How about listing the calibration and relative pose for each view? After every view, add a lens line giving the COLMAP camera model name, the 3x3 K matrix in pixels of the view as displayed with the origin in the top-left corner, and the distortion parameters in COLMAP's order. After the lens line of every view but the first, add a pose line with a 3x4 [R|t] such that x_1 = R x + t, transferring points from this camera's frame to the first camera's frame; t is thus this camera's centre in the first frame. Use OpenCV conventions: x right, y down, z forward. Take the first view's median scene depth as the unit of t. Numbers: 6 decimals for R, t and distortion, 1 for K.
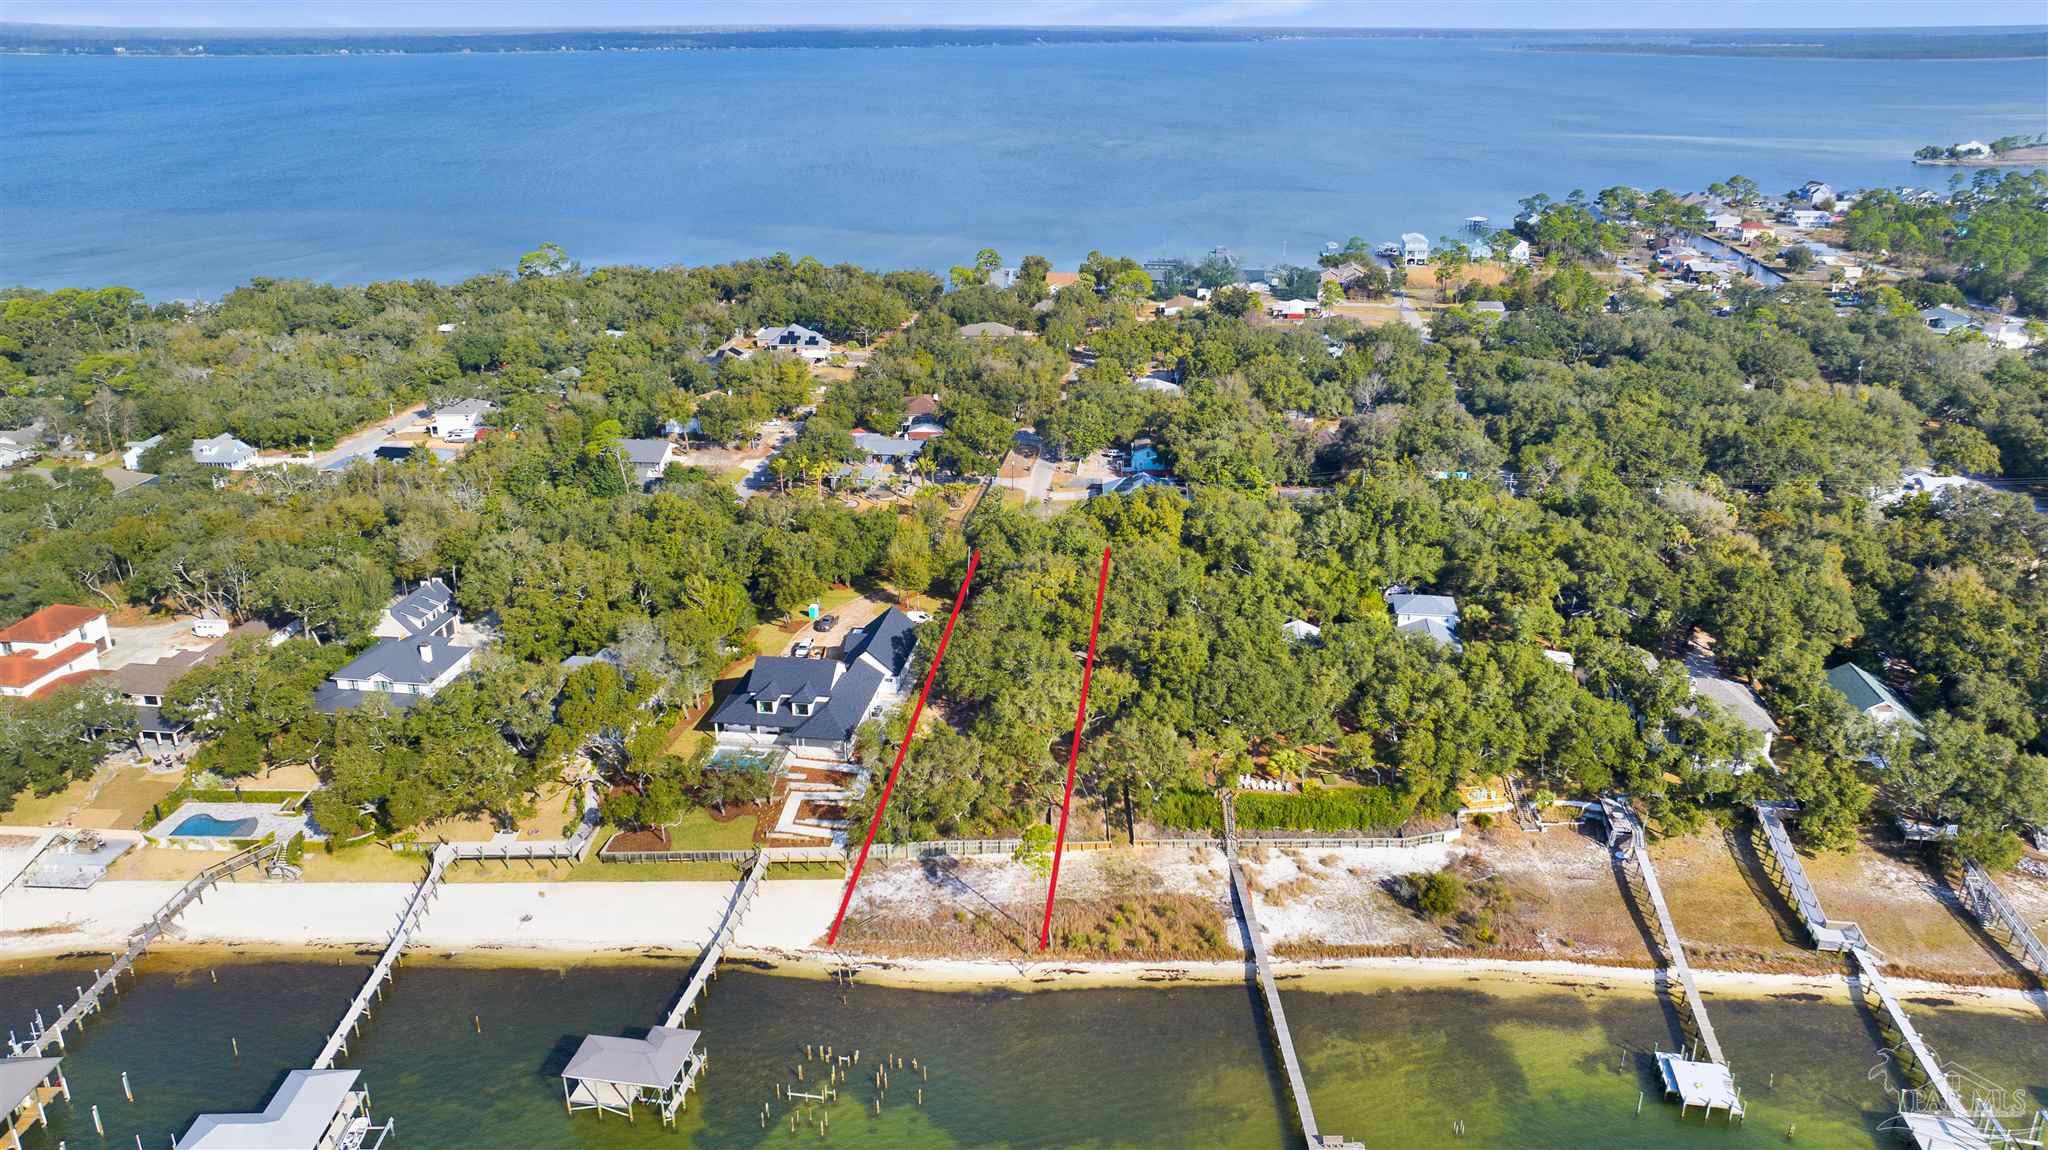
lens RADIAL K [[1477.3, 0, 1032.3], [0, 1477.3, 525.8], [0, 0, 1]] dist [-0.017824, 0.004503]
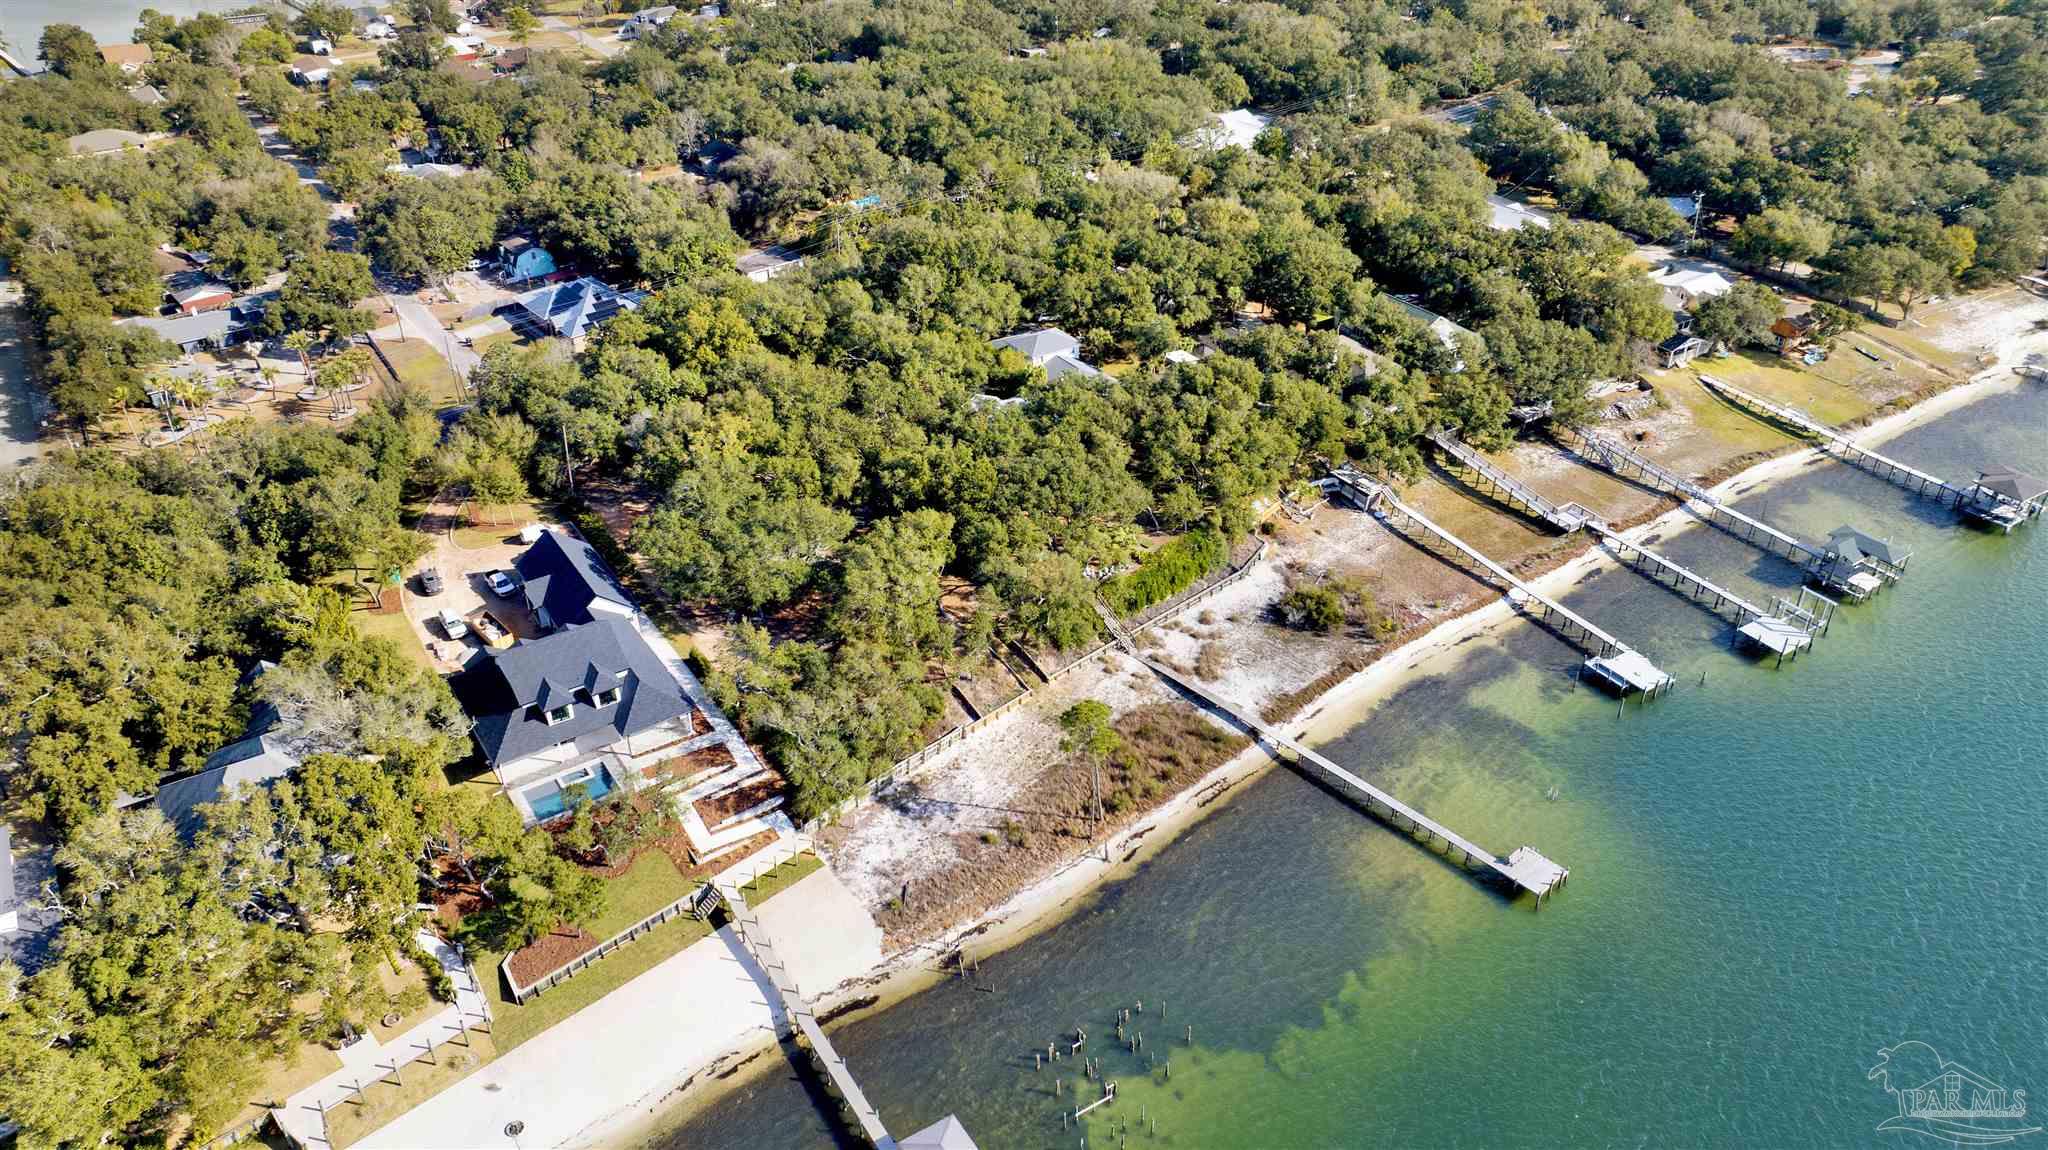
lens RADIAL K [[1465.3, 0, 1032.6], [0, 1465.3, 525.6], [0, 0, 1]] dist [-0.024581, 0.023514]
pose [[0.746101, -0.340879, 0.571956, -0.428335], [0.219429, 0.936903, 0.272145, -0.125070], [-0.628636, -0.077544, 0.773824, 0.315194]]
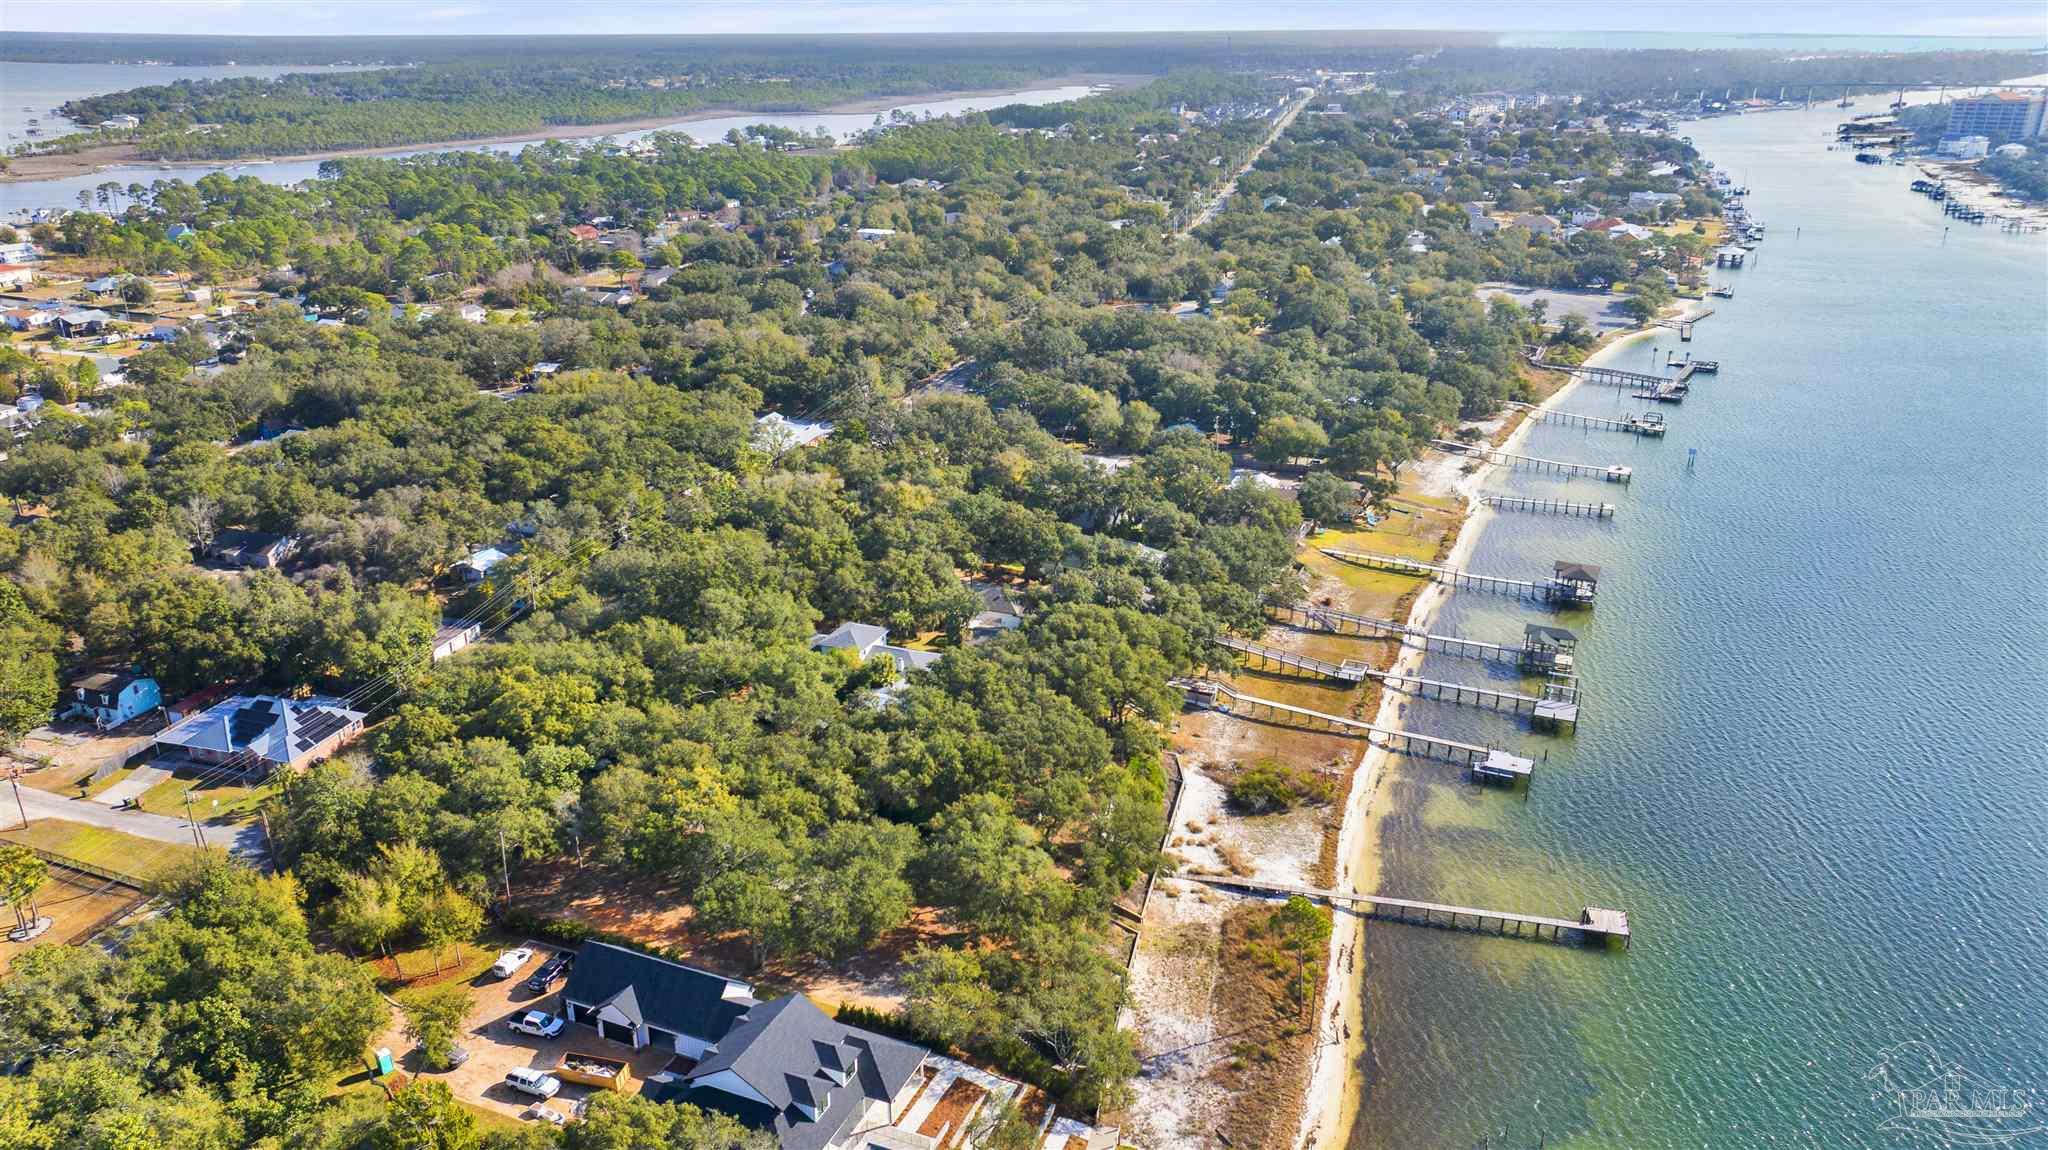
lens RADIAL K [[1464.9, 0, 1032.0], [0, 1464.9, 543.6], [0, 0, 1]] dist [-0.027976, 0.001815]
pose [[0.260570, -0.325854, 0.908803, -0.723372], [0.318228, 0.917704, 0.237804, -0.250577], [-0.911501, 0.227242, 0.342822, 0.696736]]
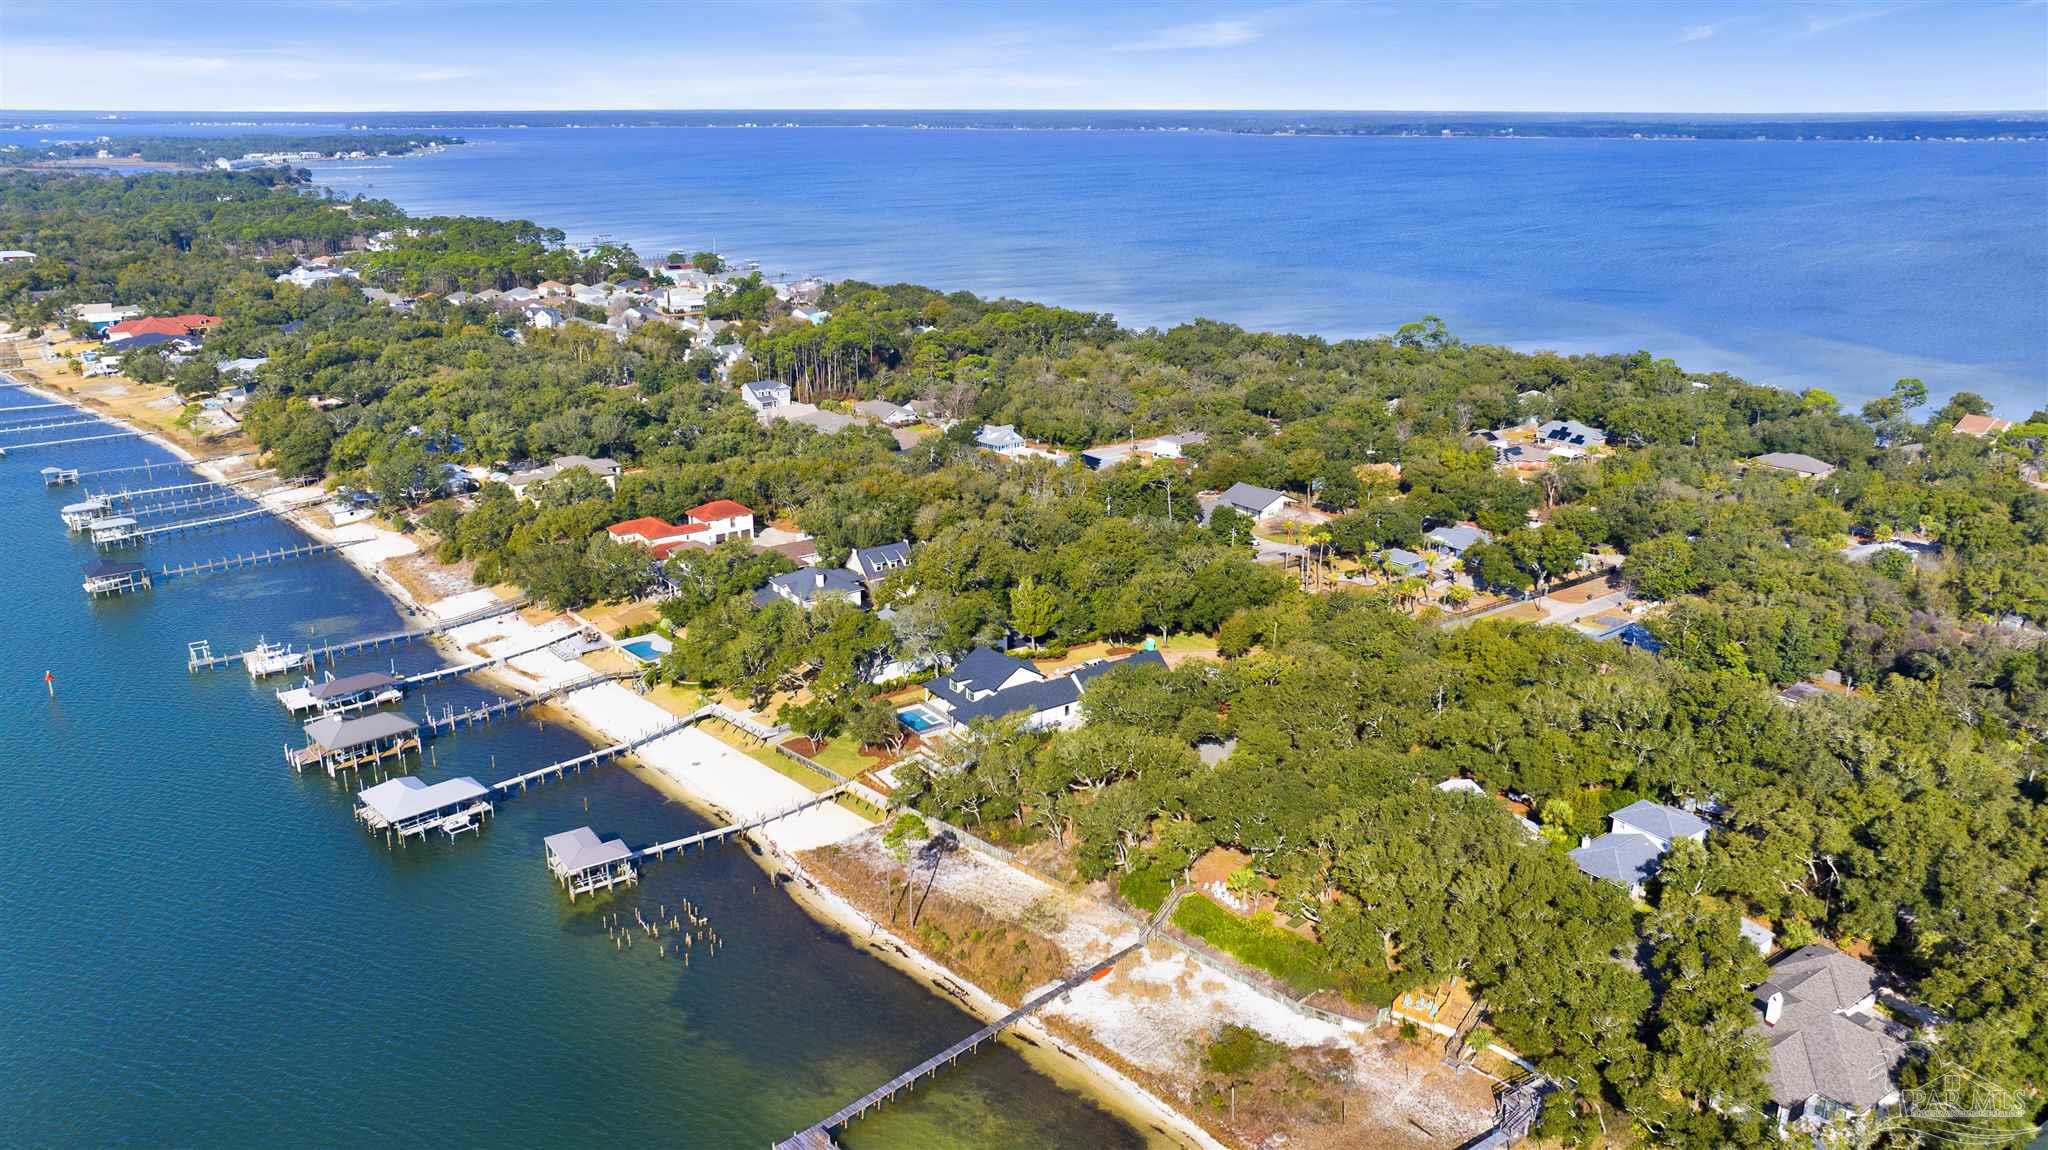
lens RADIAL K [[1483.2, 0, 1032.5], [0, 1483.2, 542.5], [0, 0, 1]] dist [-0.014624, 0.004736]
pose [[0.678938, 0.206754, -0.704482, 0.731991], [-0.237600, 0.969769, 0.055627, -0.074087], [0.694686, 0.129618, 0.707538, 0.211768]]
